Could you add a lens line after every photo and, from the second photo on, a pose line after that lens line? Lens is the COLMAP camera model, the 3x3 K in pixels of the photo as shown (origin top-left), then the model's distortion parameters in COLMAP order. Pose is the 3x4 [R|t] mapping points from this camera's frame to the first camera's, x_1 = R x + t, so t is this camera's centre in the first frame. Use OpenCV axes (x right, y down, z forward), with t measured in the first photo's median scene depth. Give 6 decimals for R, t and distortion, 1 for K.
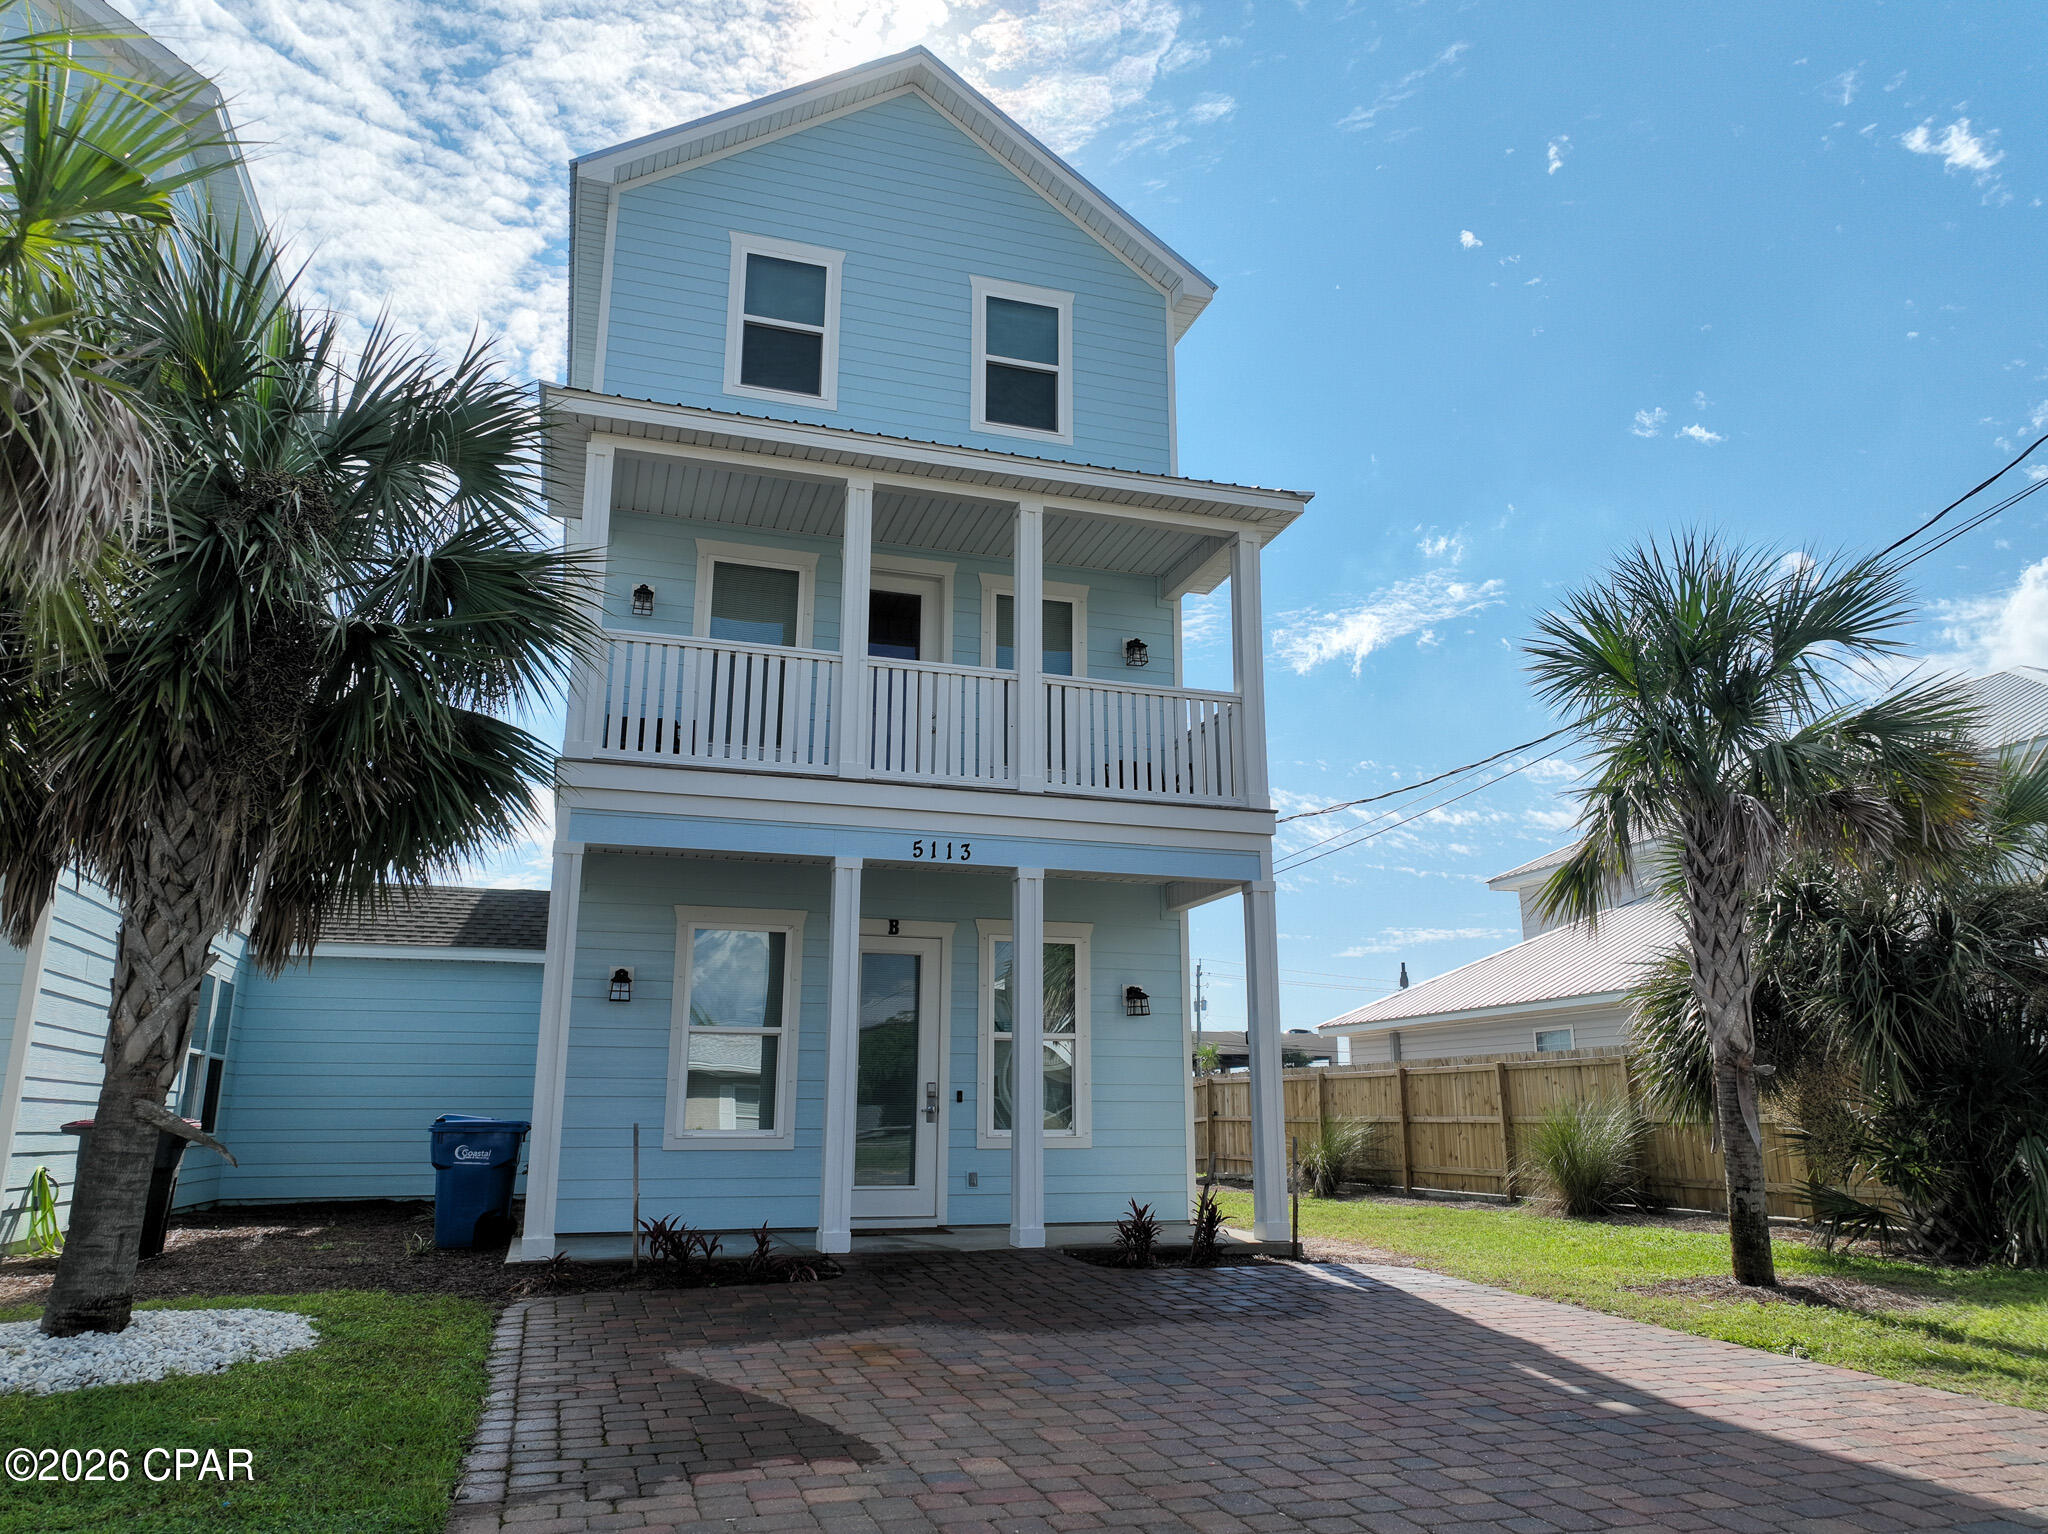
lens RADIAL K [[1442.3, 0, 1036.3], [0, 1442.3, 764.6], [0, 0, 1]] dist [-0.007789, 0.024504]
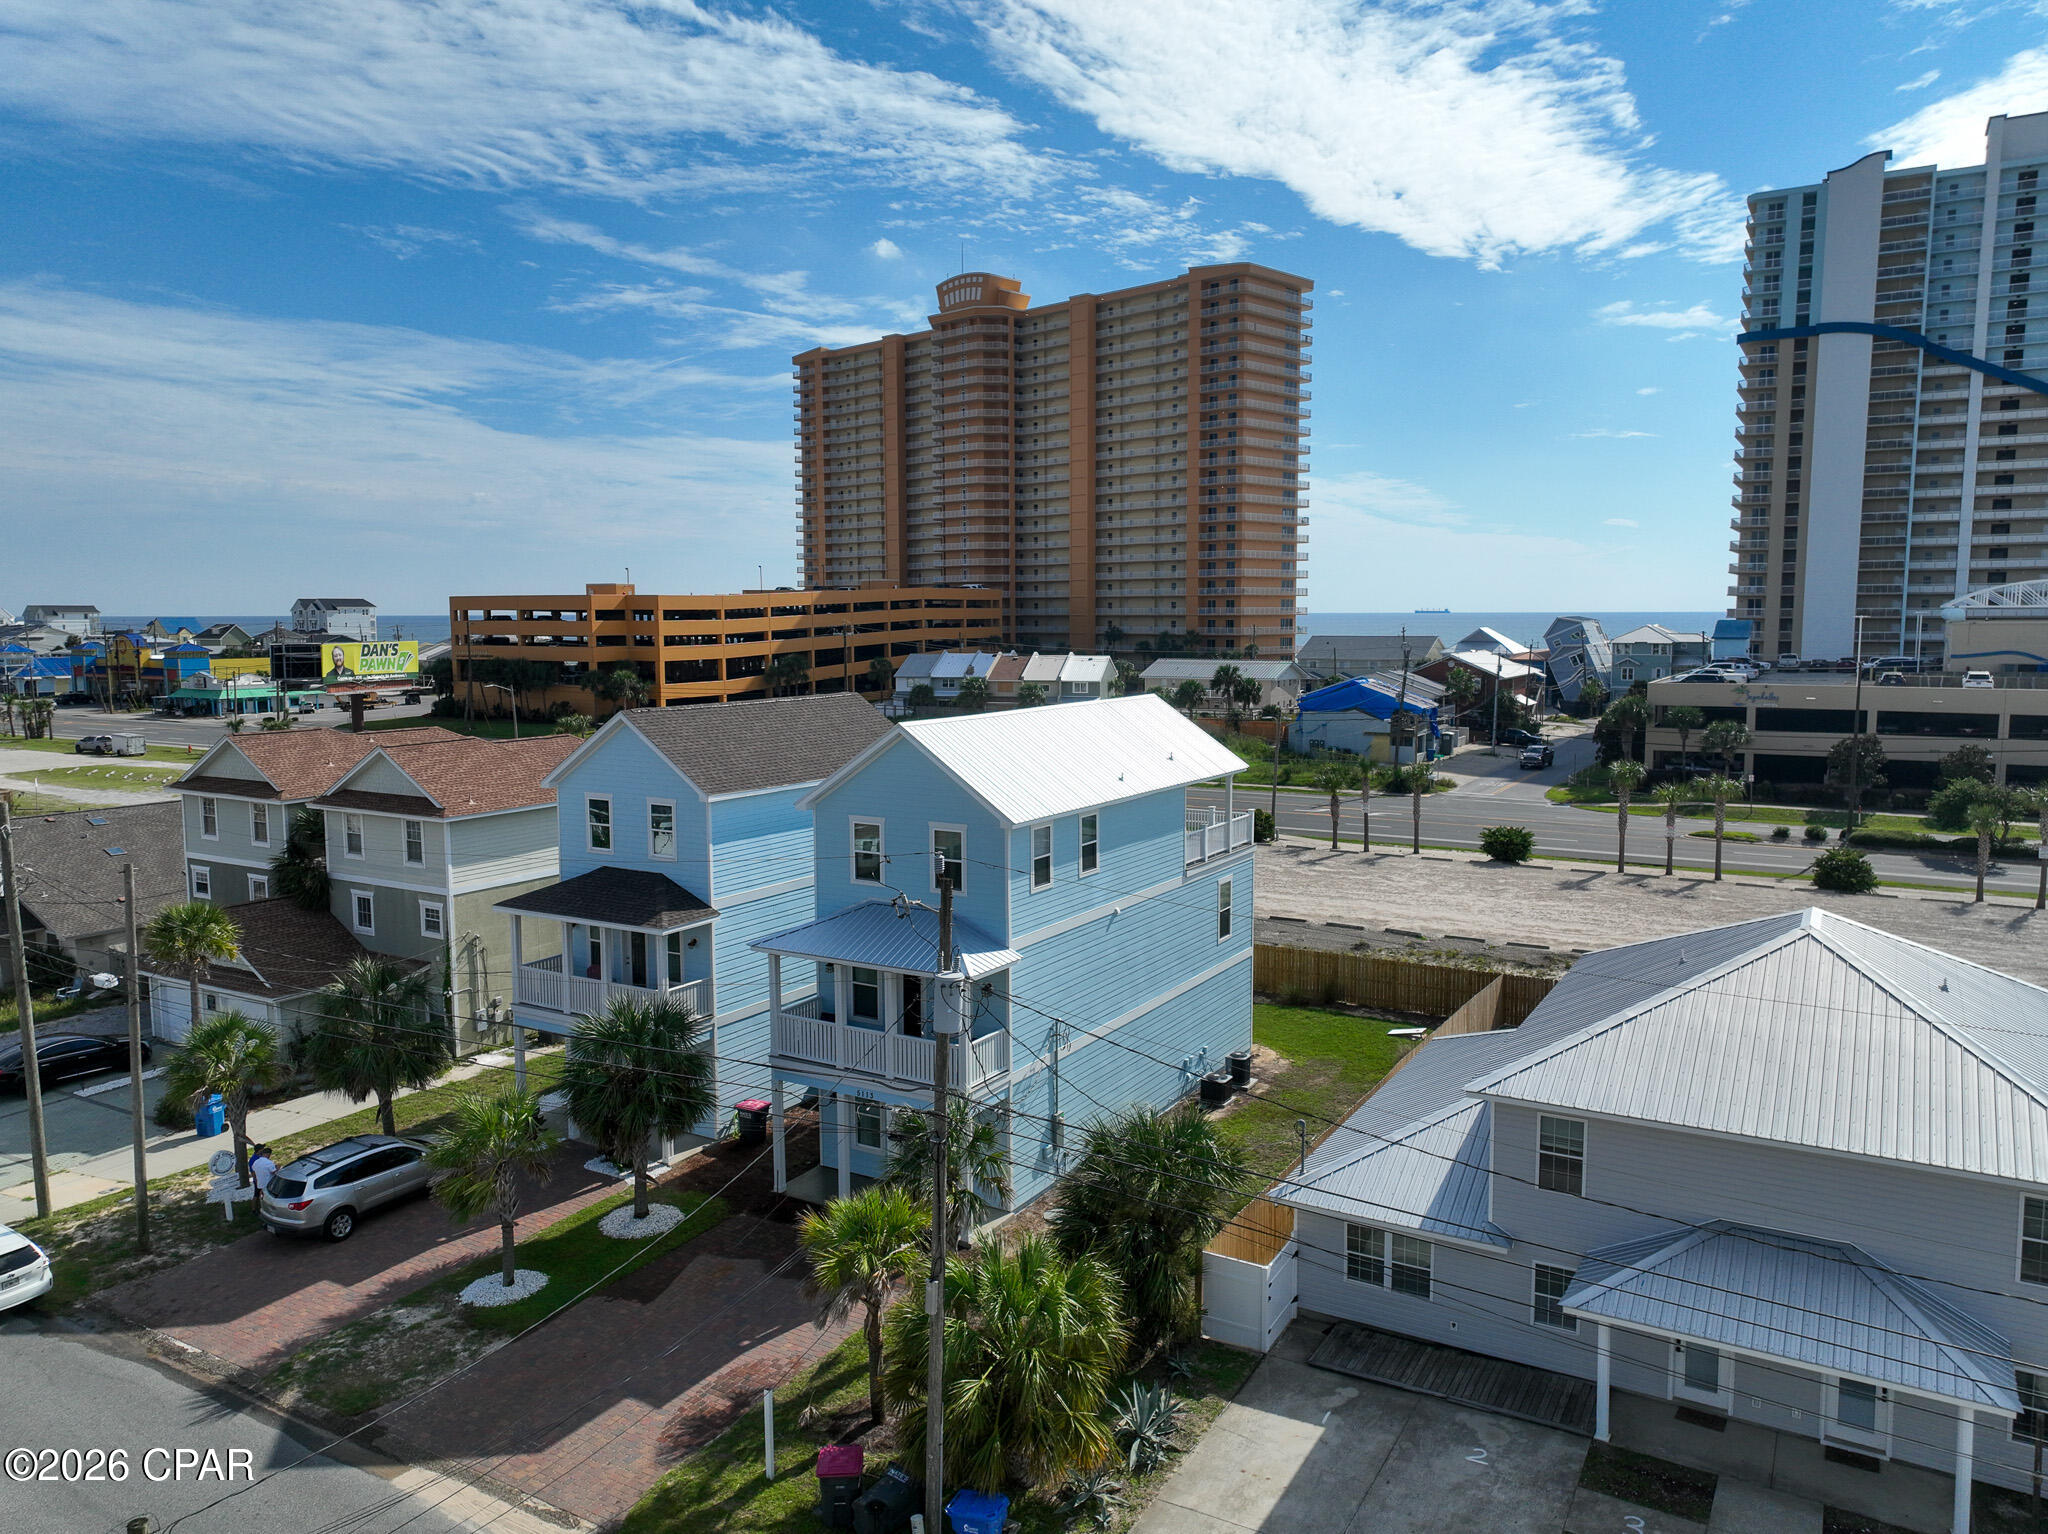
lens RADIAL K [[1442.3, 0, 1032.7], [0, 1442.3, 764.1], [0, 0, 1]] dist [-0.007789, 0.024504]
pose [[0.658599, 0.076011, -0.748645, 2.070650], [0.188002, 0.946714, 0.261511, -1.150327], [0.728630, -0.312978, 0.609215, -0.318107]]
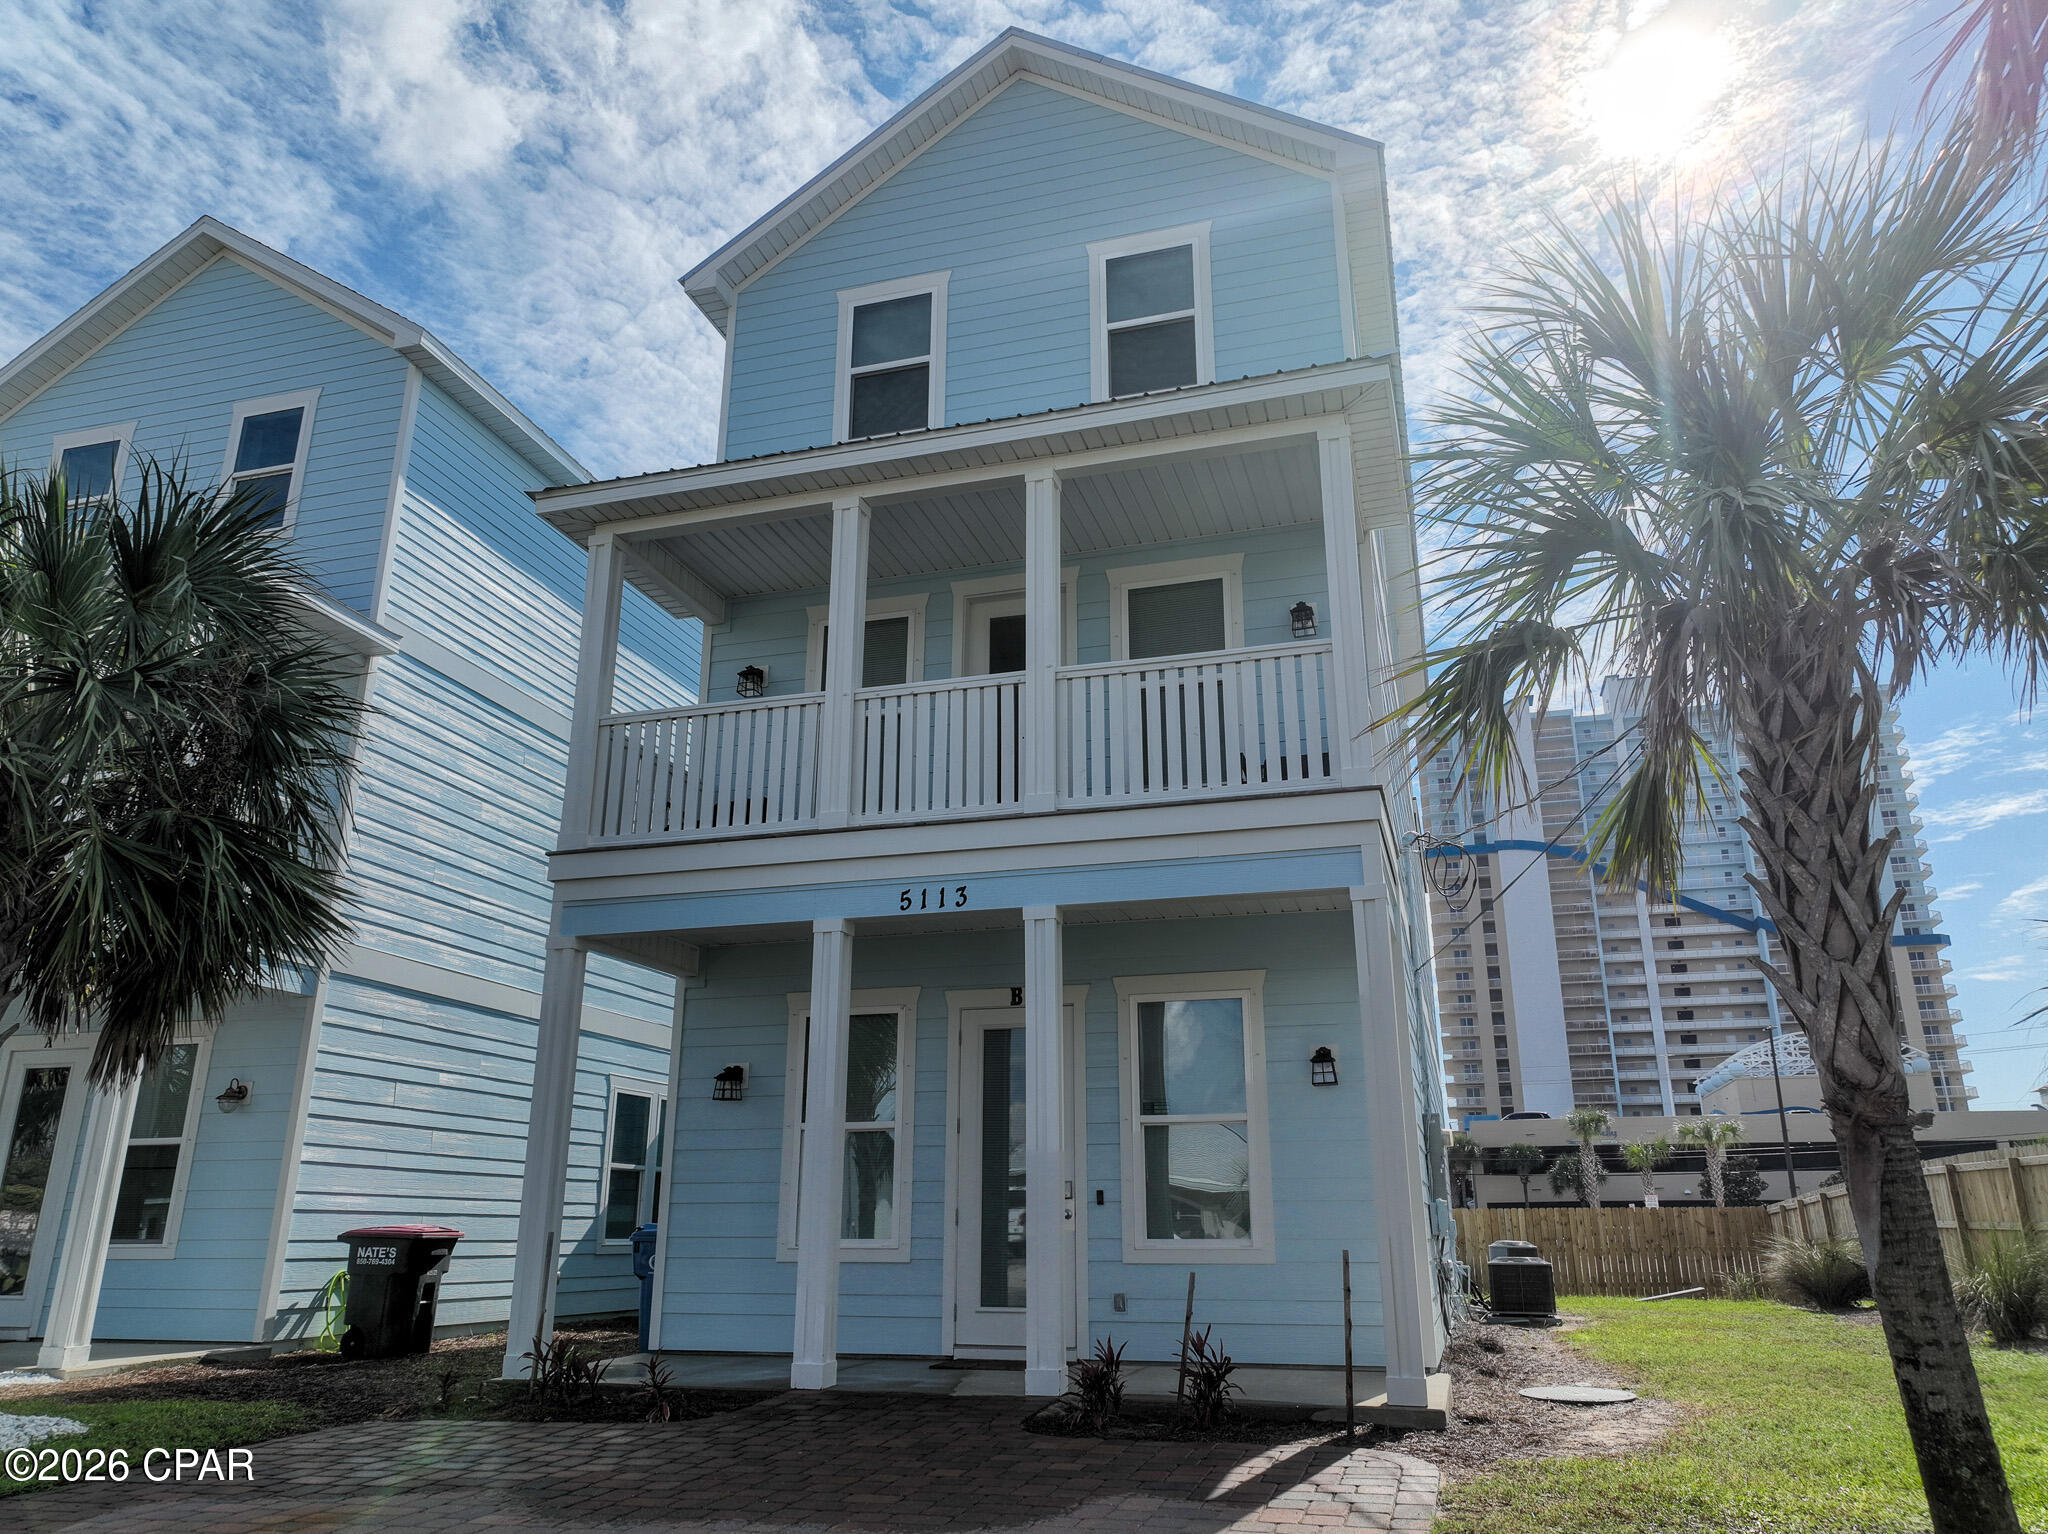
lens RADIAL K [[1442.3, 0, 1035.5], [0, 1442.3, 763.2], [0, 0, 1]] dist [-0.007789, 0.024504]
pose [[0.827395, -0.175732, -0.533418, 0.387818], [0.137653, 0.984270, -0.110748, 0.072705], [0.544489, 0.018206, 0.838570, 0.288191]]
